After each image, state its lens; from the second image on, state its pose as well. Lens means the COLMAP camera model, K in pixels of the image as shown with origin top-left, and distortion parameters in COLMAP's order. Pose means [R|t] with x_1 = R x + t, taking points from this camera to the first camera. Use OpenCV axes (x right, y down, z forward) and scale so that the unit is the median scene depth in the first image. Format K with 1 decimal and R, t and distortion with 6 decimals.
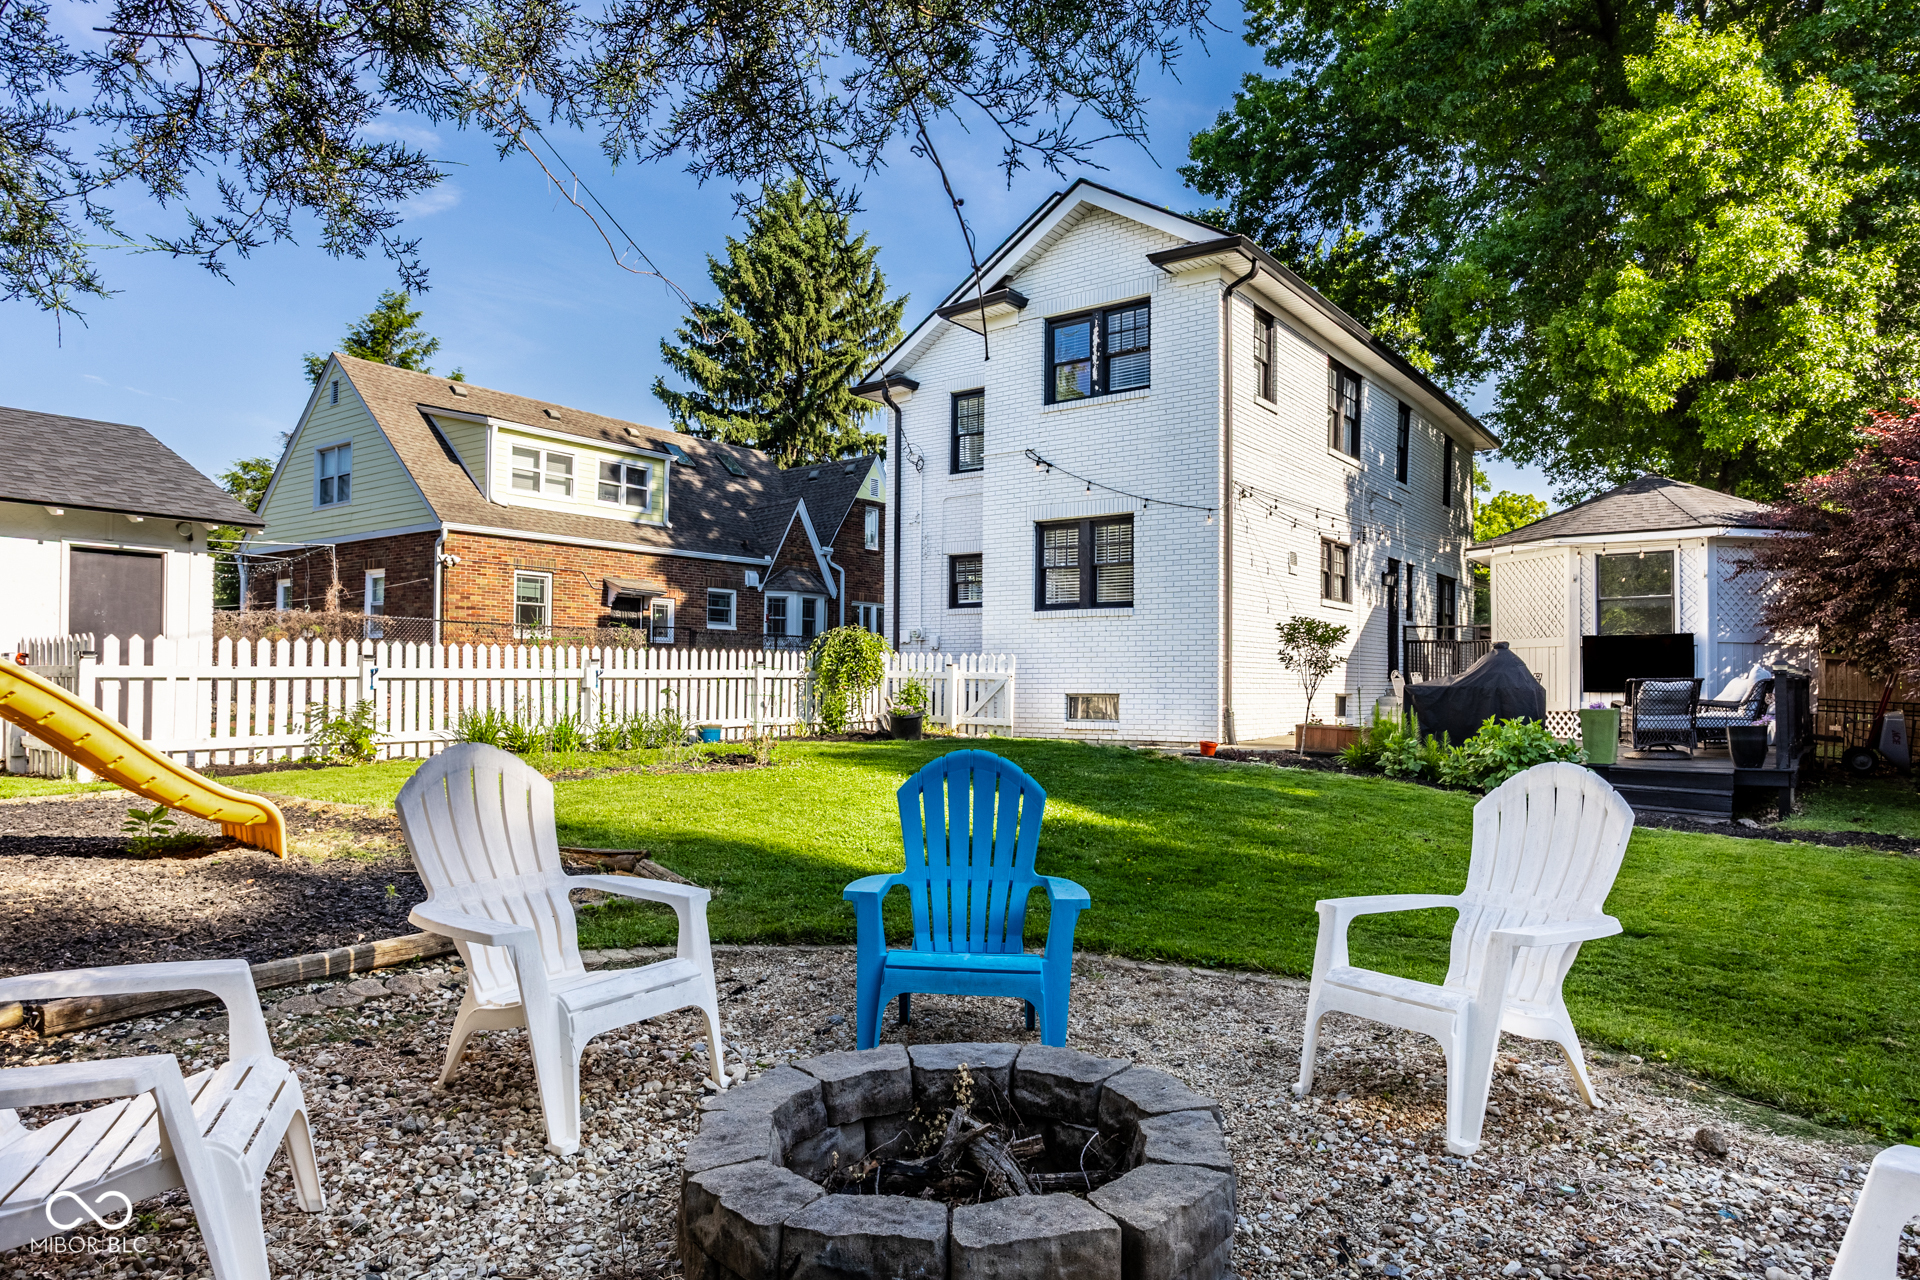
lens RADIAL K [[1195.0, 0, 926.4], [0, 1195.0, 657.9], [0, 0, 1]] dist [-0.044465, 0.042467]
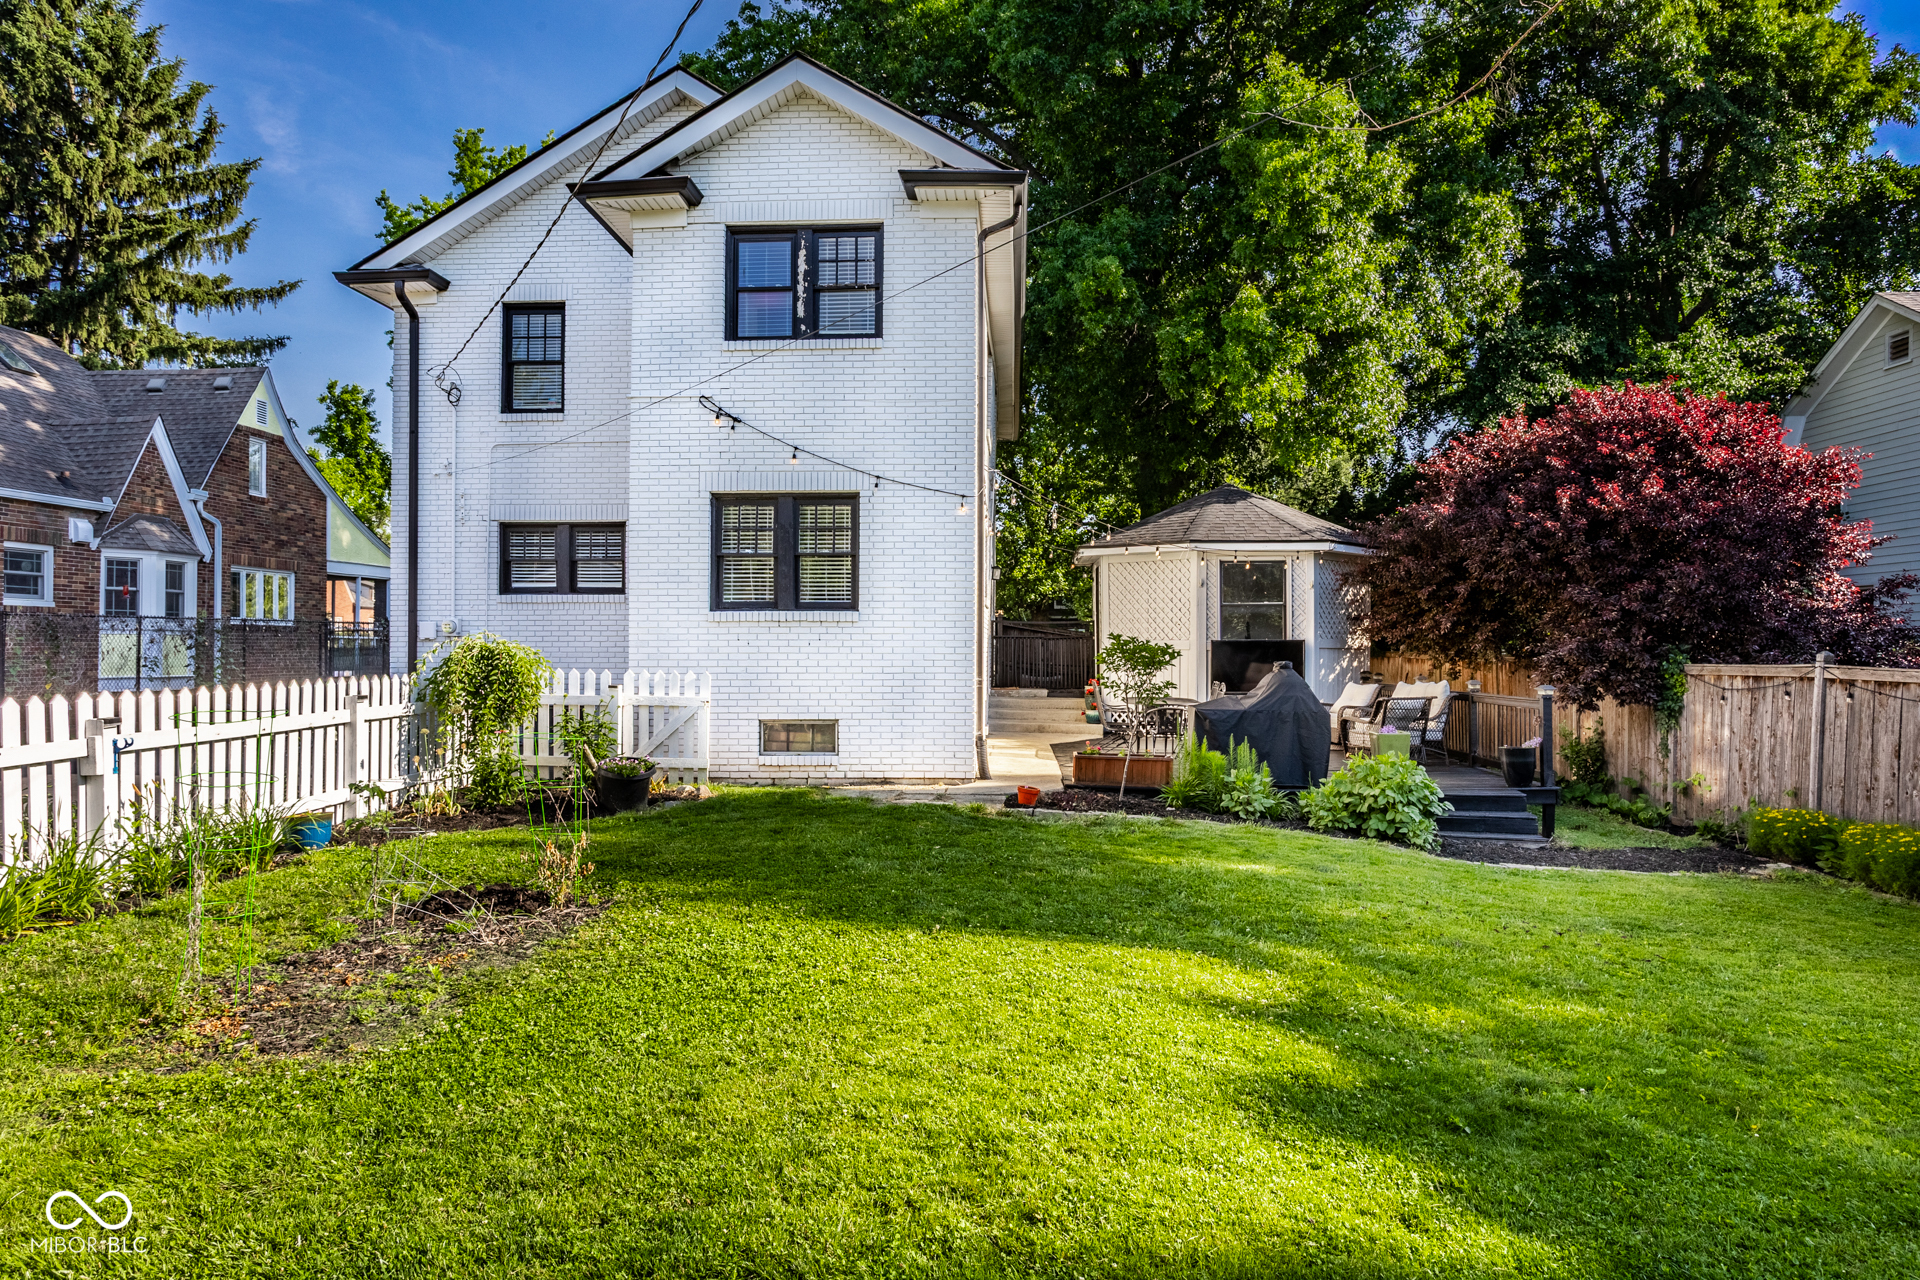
lens RADIAL K [[1195.0, 0, 980.7], [0, 1195.0, 638.6], [0, 0, 1]] dist [-0.044465, 0.042467]
pose [[0.813888, -0.001534, 0.581019, -0.207270], [-0.008772, 0.999850, 0.014928, -0.034194], [-0.580955, -0.017247, 0.813753, 0.282954]]
